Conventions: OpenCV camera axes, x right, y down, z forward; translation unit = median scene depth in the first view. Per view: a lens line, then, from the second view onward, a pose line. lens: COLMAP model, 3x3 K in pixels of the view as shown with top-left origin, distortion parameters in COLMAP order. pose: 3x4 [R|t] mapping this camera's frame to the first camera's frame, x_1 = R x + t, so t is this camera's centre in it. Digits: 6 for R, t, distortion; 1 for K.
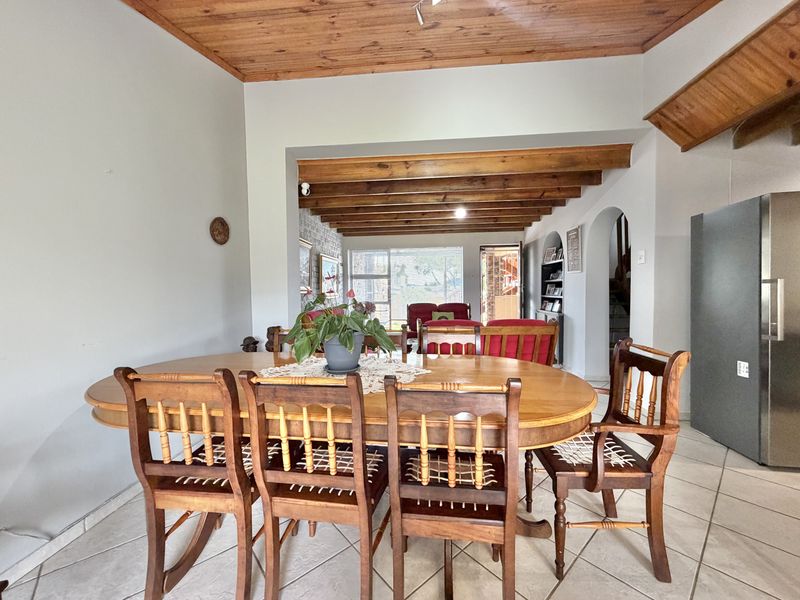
lens RADIAL K [[317.7, 0, 400.0], [0, 317.7, 300.0], [0, 0, 1]] dist [-0.001411, 0.000034]
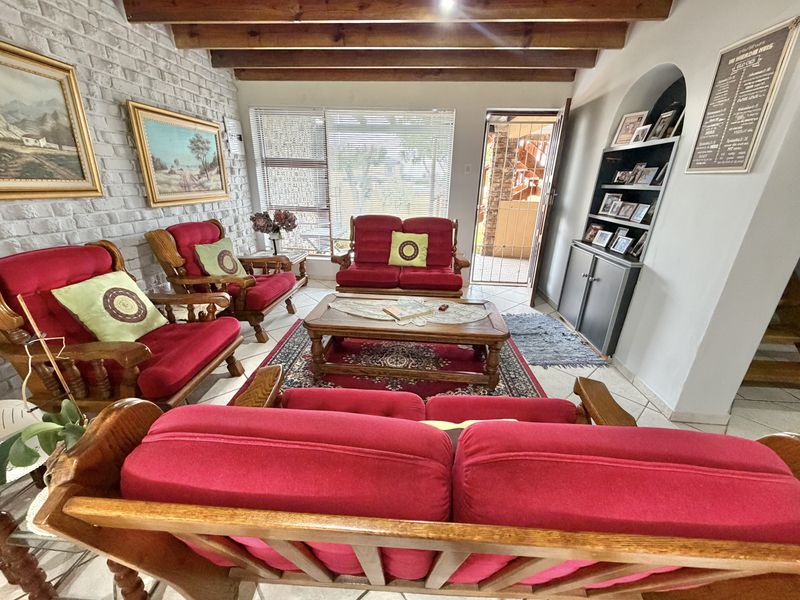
lens RADIAL K [[317.7, 0, 400.0], [0, 317.7, 300.0], [0, 0, 1]] dist [-0.001411, 0.000034]
pose [[0.999210, 0.034456, 0.019815, 0.106012], [-0.038999, 0.946168, 0.321317, -0.032457], [-0.007677, -0.321836, 0.946764, 0.392006]]
